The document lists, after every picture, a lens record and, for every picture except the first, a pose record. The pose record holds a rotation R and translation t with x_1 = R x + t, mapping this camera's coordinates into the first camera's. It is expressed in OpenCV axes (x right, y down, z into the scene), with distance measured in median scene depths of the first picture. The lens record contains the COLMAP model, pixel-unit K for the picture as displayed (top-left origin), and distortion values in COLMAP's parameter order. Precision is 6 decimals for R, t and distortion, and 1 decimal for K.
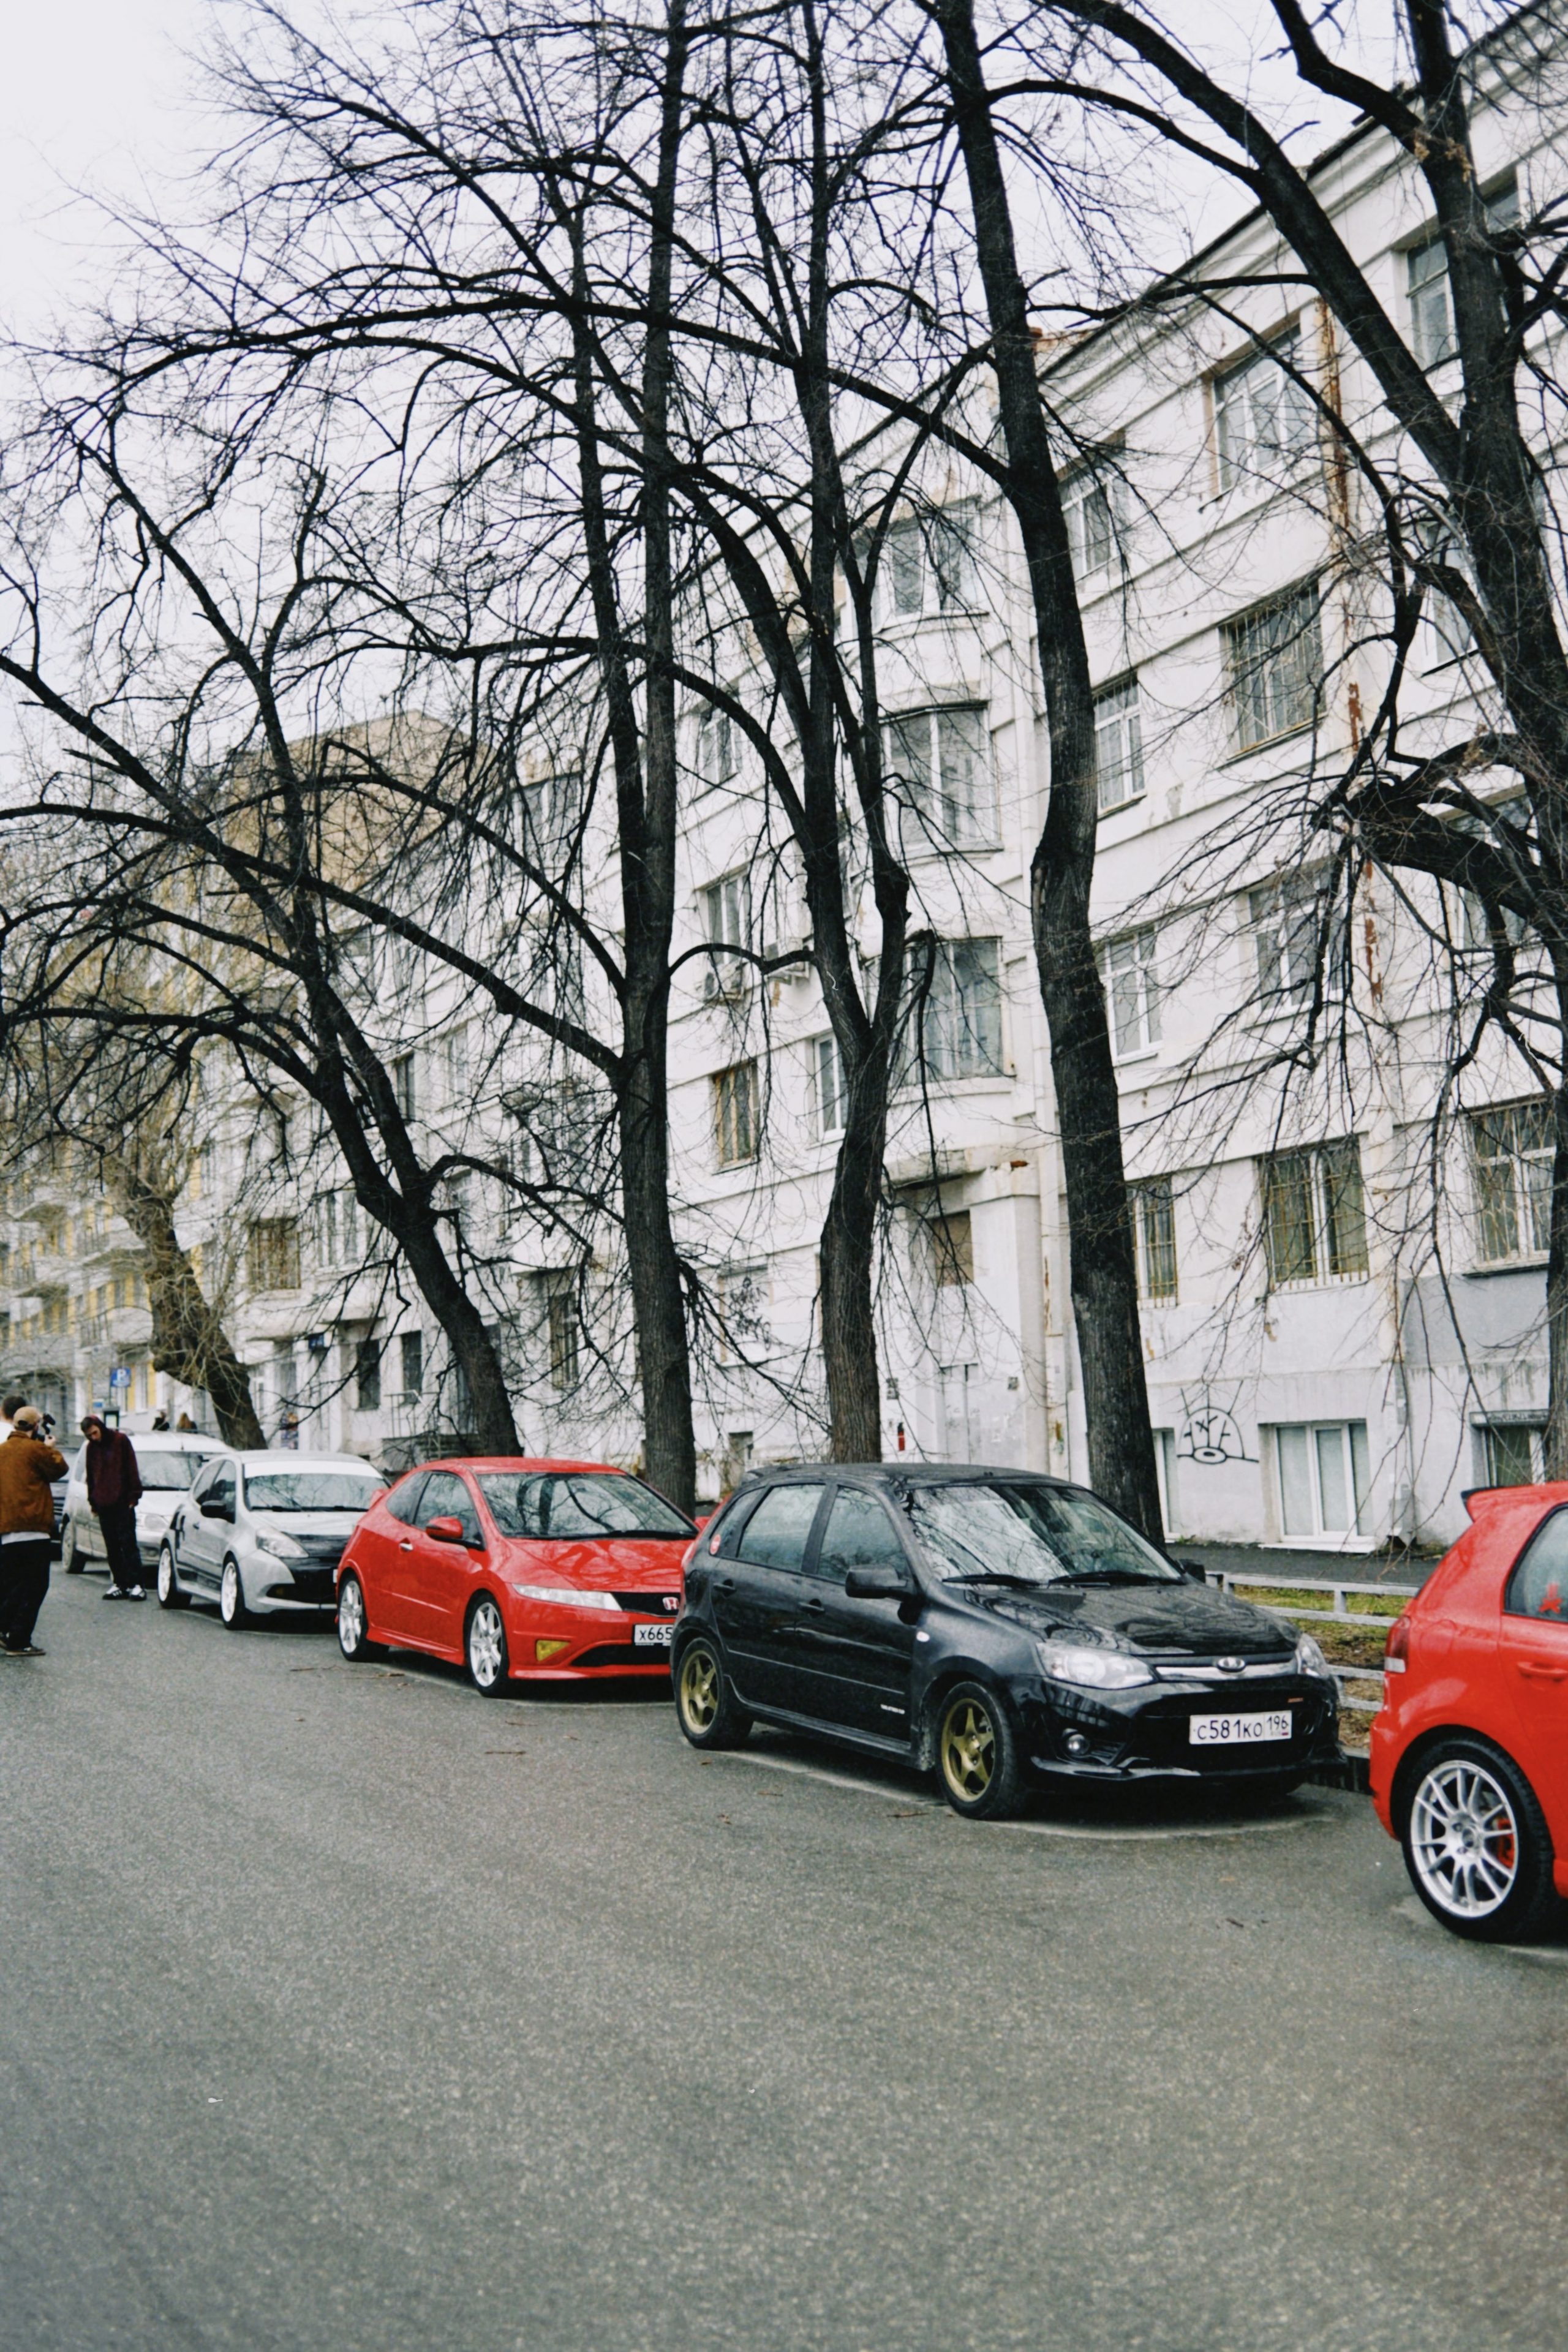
lens RADIAL K [[2321.2, 0, 778.6], [0, 2321.2, 1156.9], [0, 0, 1]] dist [0.008390, 0.008722]
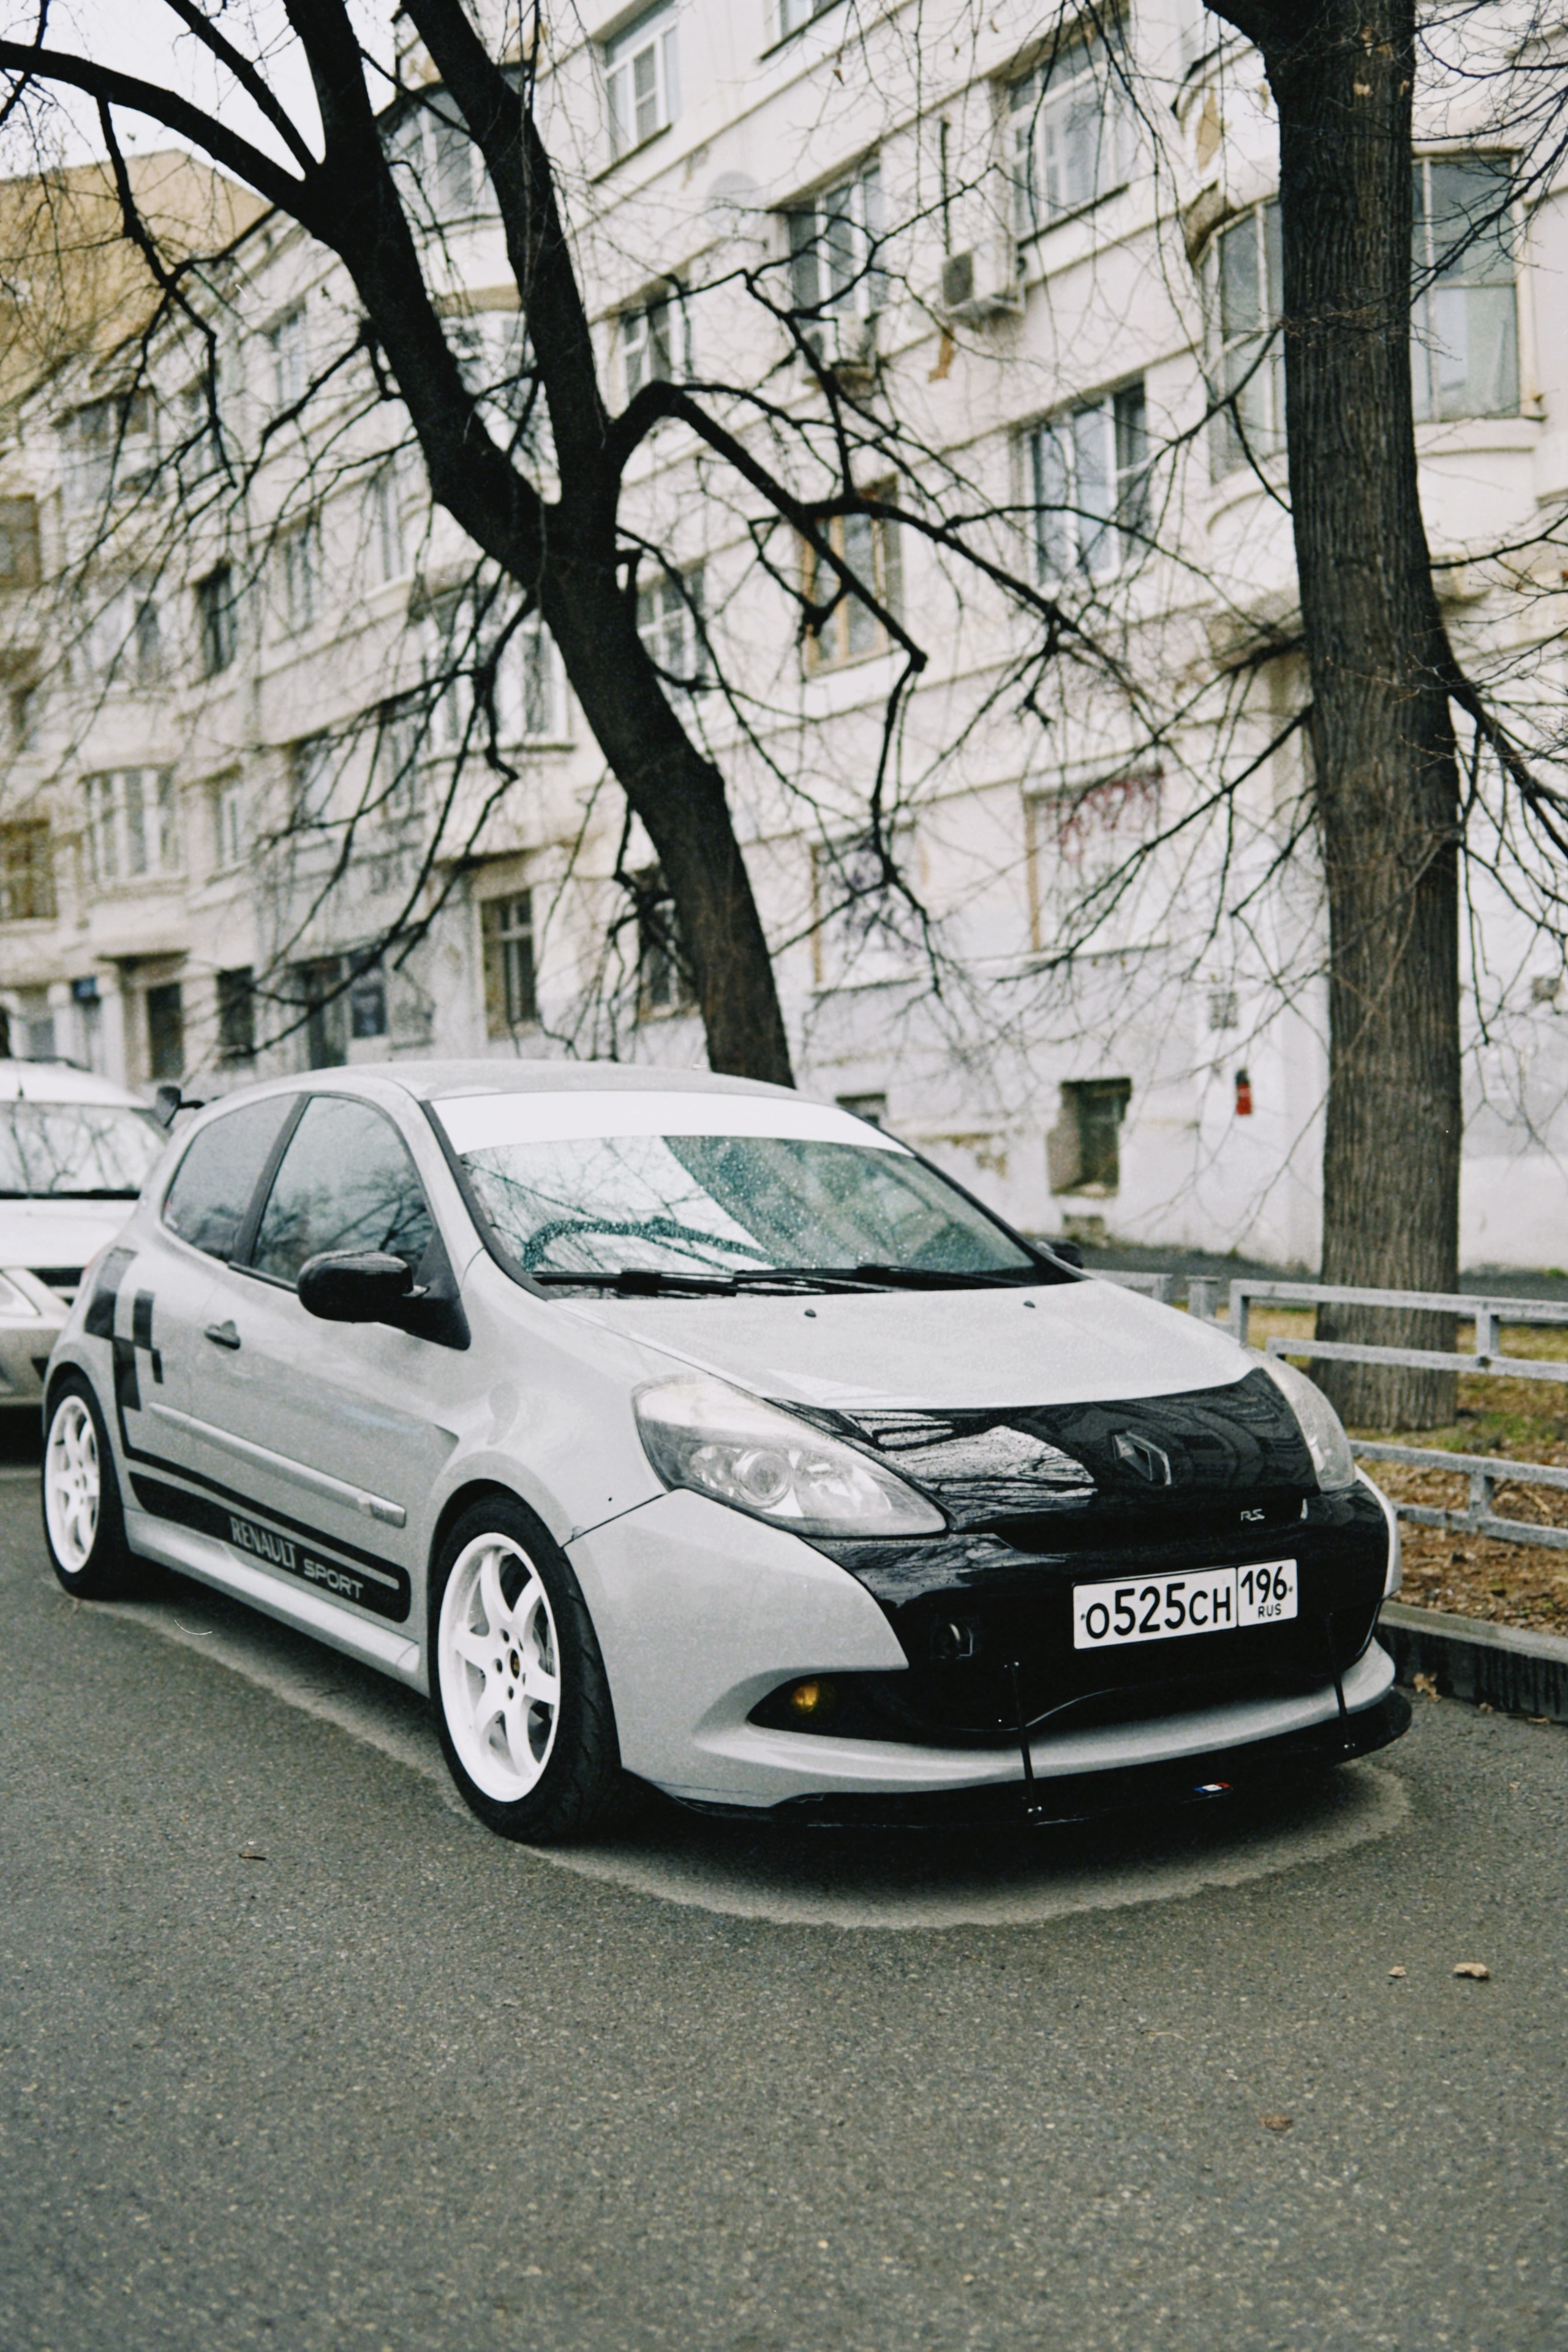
lens RADIAL K [[2378.5, 0, 784.0], [0, 2378.5, 1176.0], [0, 0, 1]] dist [0.024212, 0.001492]
pose [[0.993120, -0.007904, 0.116833, -0.164057], [-0.008398, 0.990343, 0.138386, 0.076371], [-0.116799, -0.138415, 0.983463, 0.544282]]
